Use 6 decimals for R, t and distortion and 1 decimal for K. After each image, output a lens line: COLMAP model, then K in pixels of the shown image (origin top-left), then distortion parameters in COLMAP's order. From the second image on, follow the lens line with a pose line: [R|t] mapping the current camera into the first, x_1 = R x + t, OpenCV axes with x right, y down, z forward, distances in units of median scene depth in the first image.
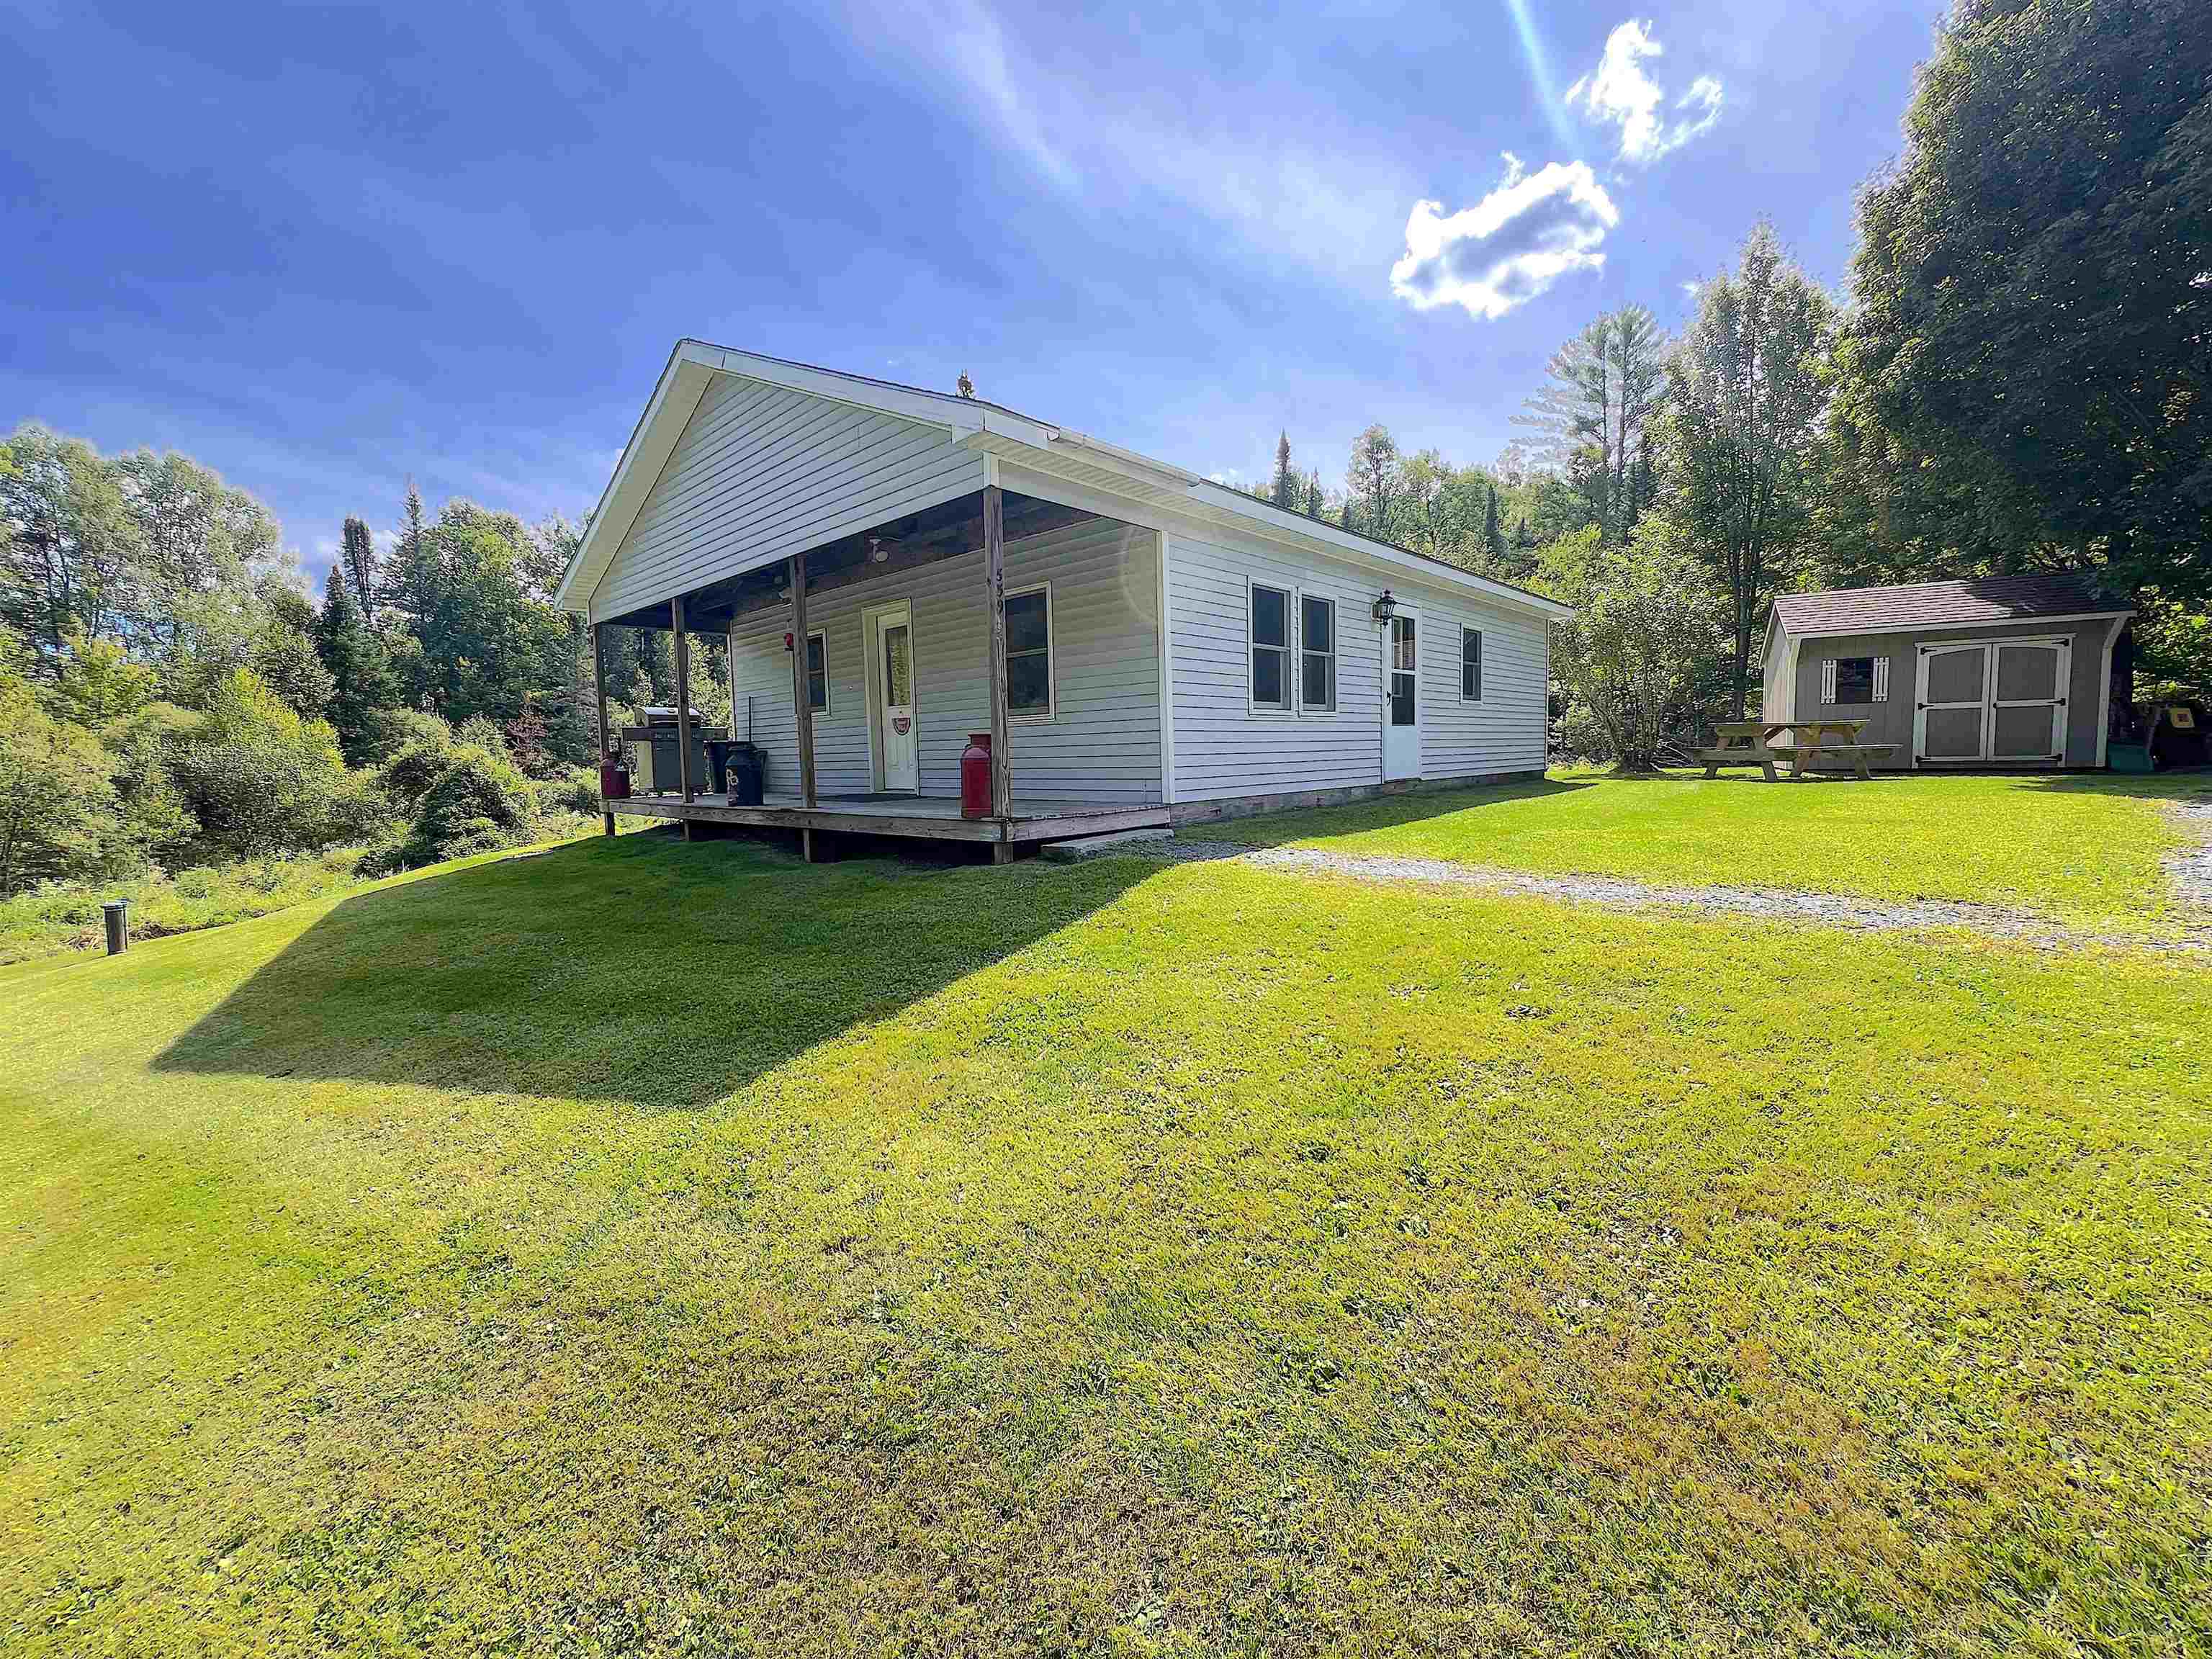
lens RADIAL K [[887.0, 0, 1100.3], [0, 887.0, 818.6], [0, 0, 1]] dist [-0.001577, 0.000877]
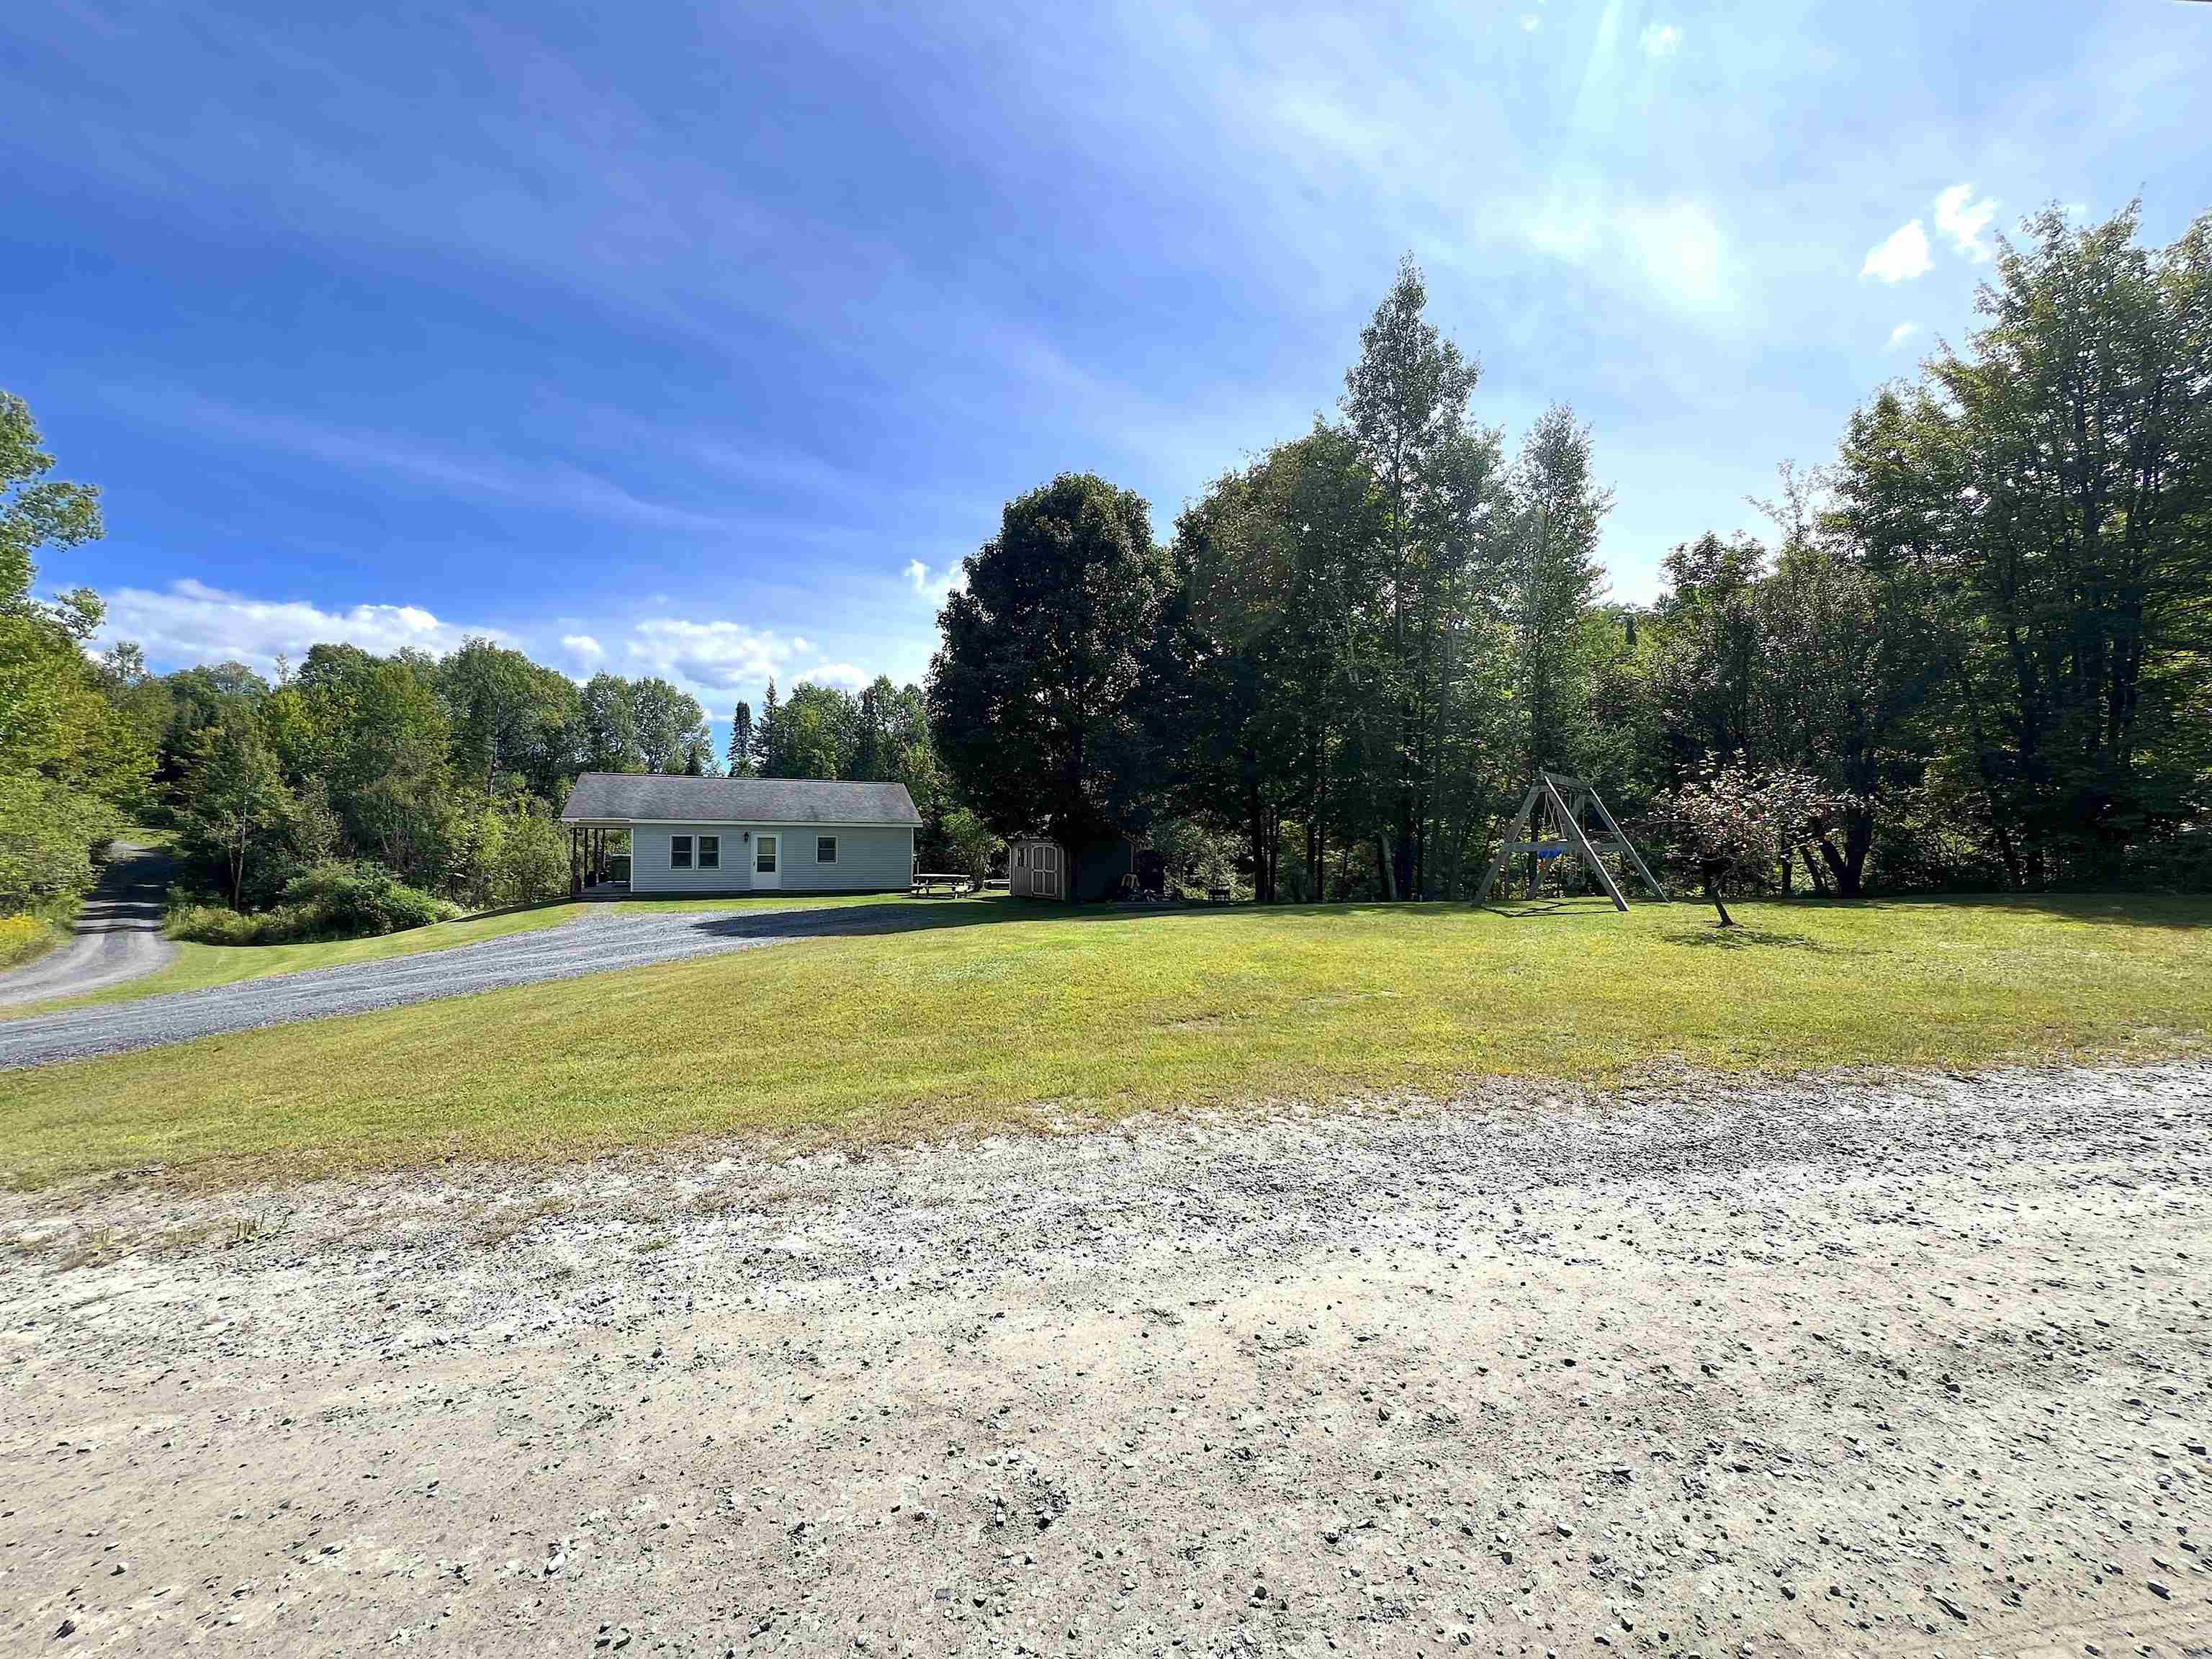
lens RADIAL K [[887.0, 0, 1101.3], [0, 887.0, 835.3], [0, 0, 1]] dist [-0.001577, 0.000877]
pose [[0.913950, 0.031523, -0.404600, 2.030092], [-0.063648, 0.995775, -0.066193, -0.077174], [0.400804, 0.086249, 0.912095, -1.049112]]
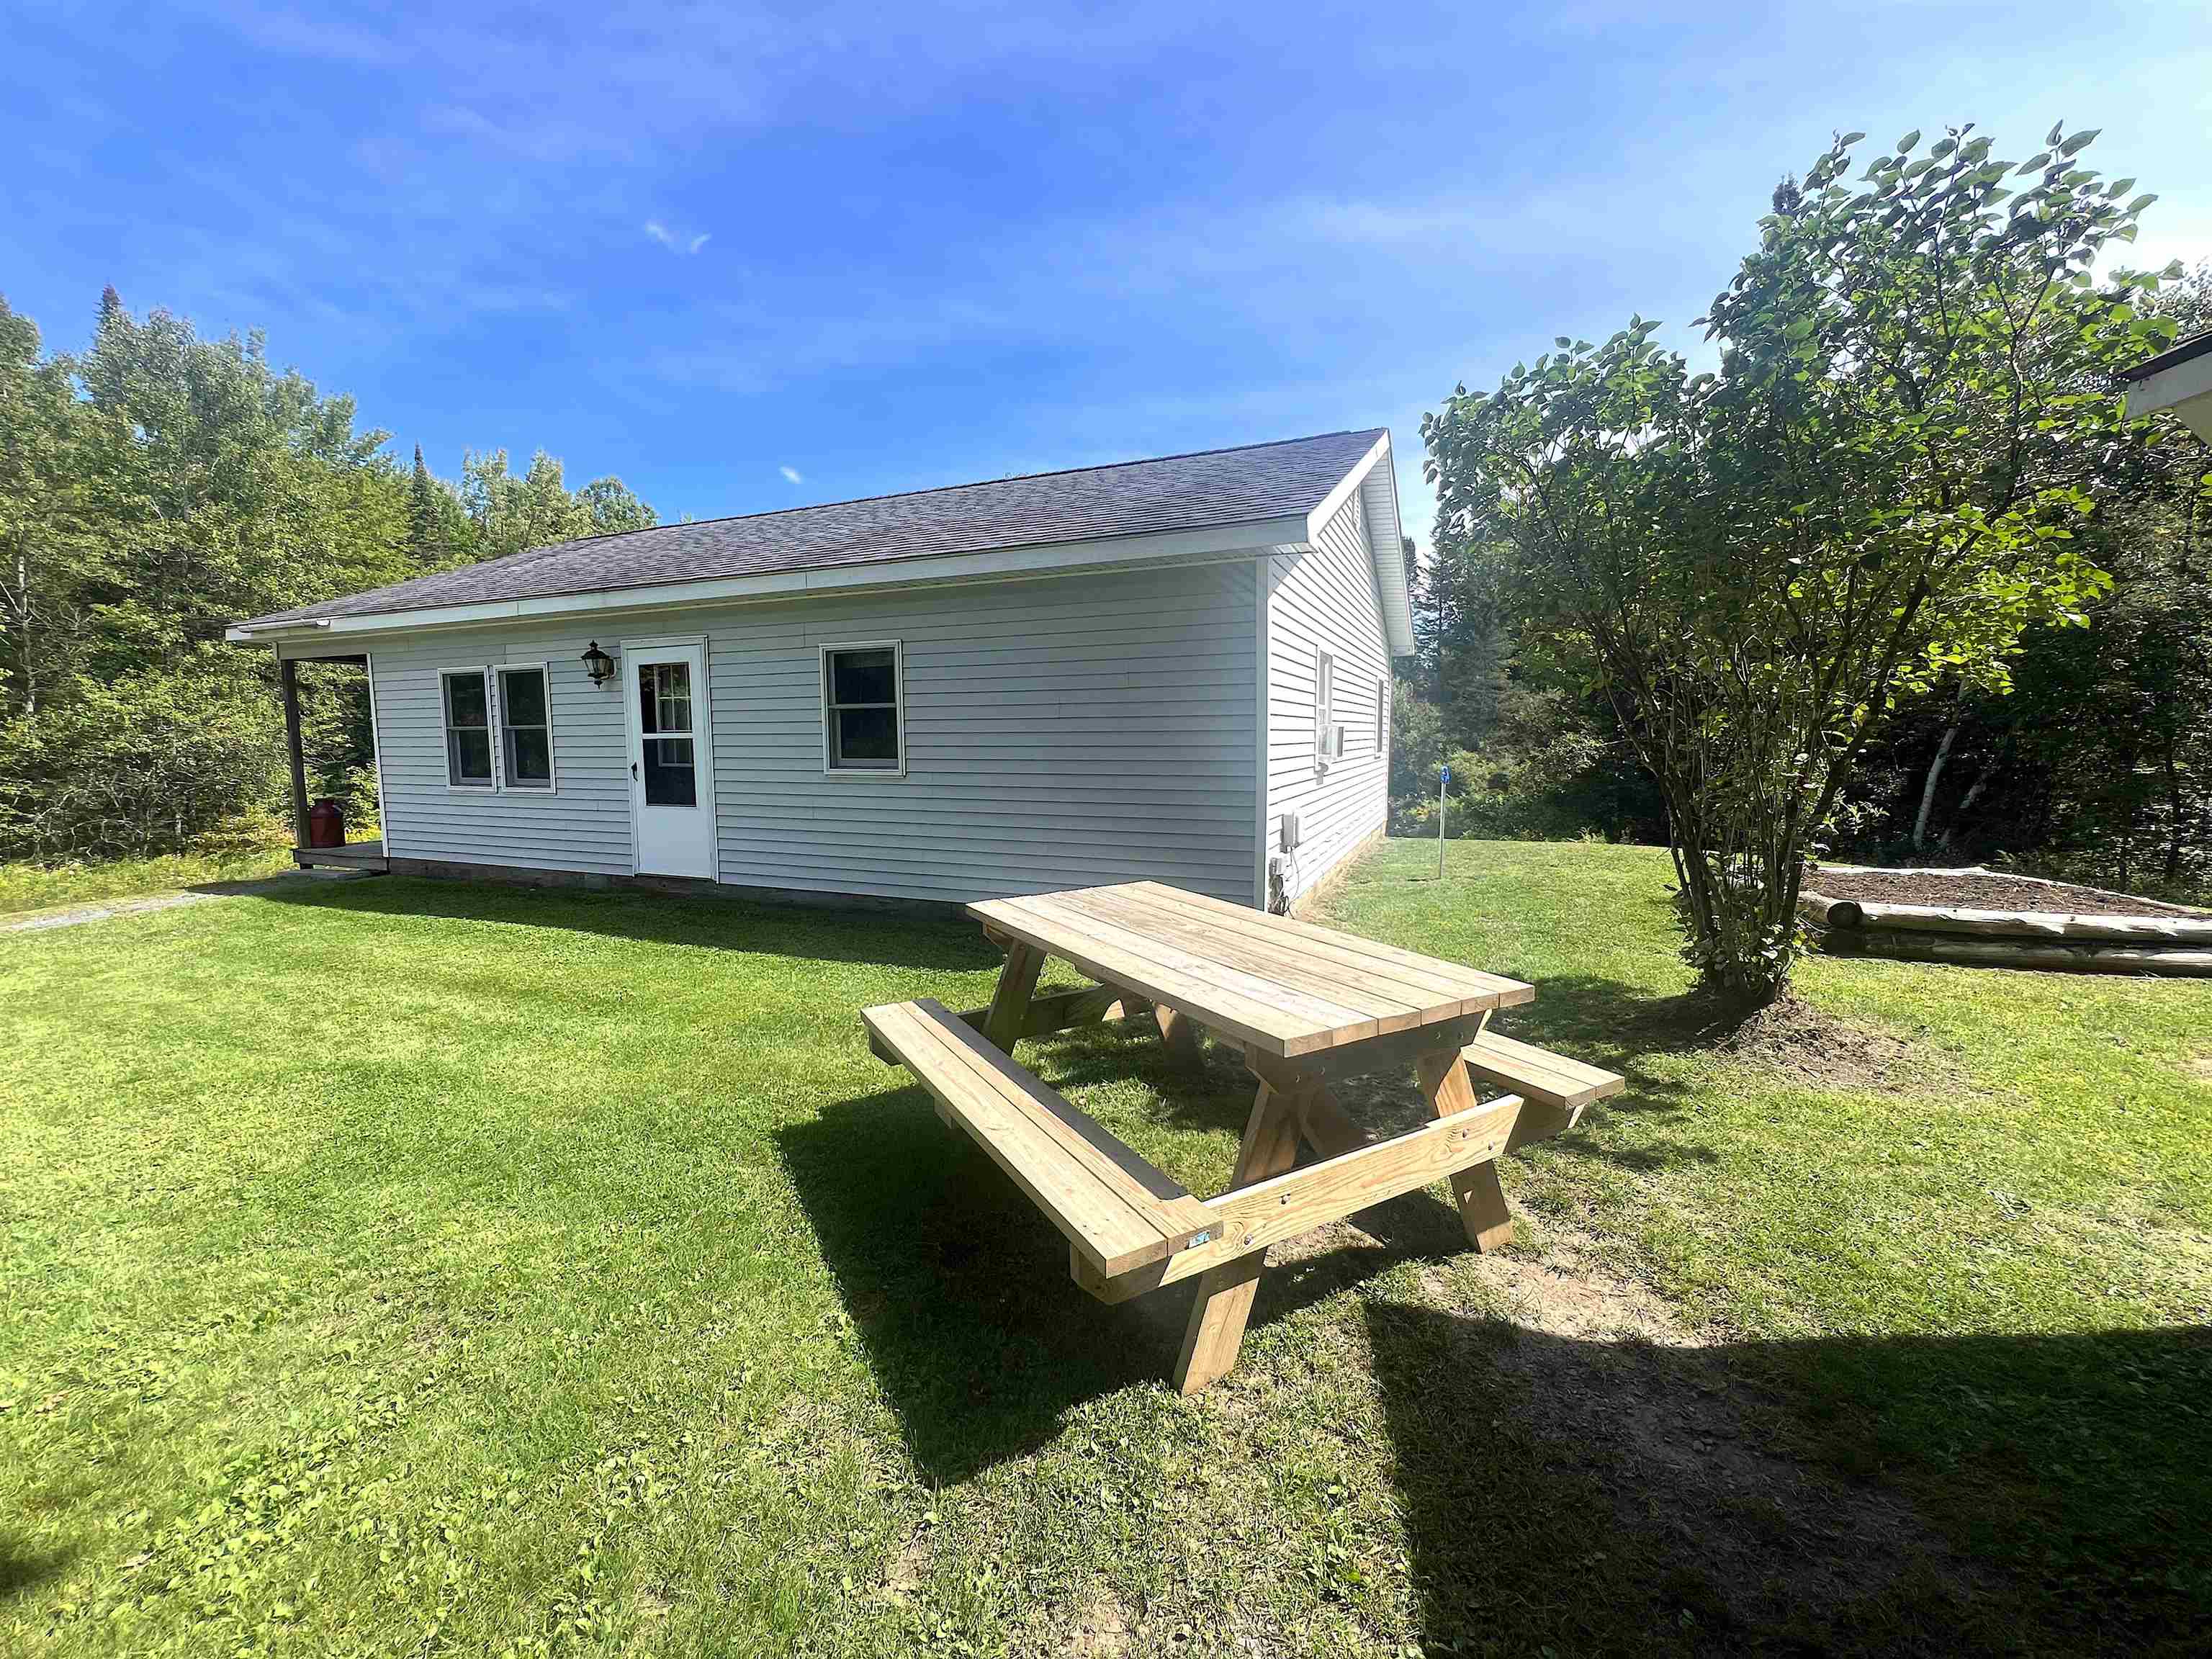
lens RADIAL K [[887.0, 0, 1109.2], [0, 887.0, 826.0], [0, 0, 1]] dist [-0.001577, 0.000877]
pose [[0.342148, 0.115686, -0.932497, 0.892934], [-0.072363, 0.992689, 0.096603, -0.142690], [0.936856, 0.034426, 0.348018, 0.824498]]
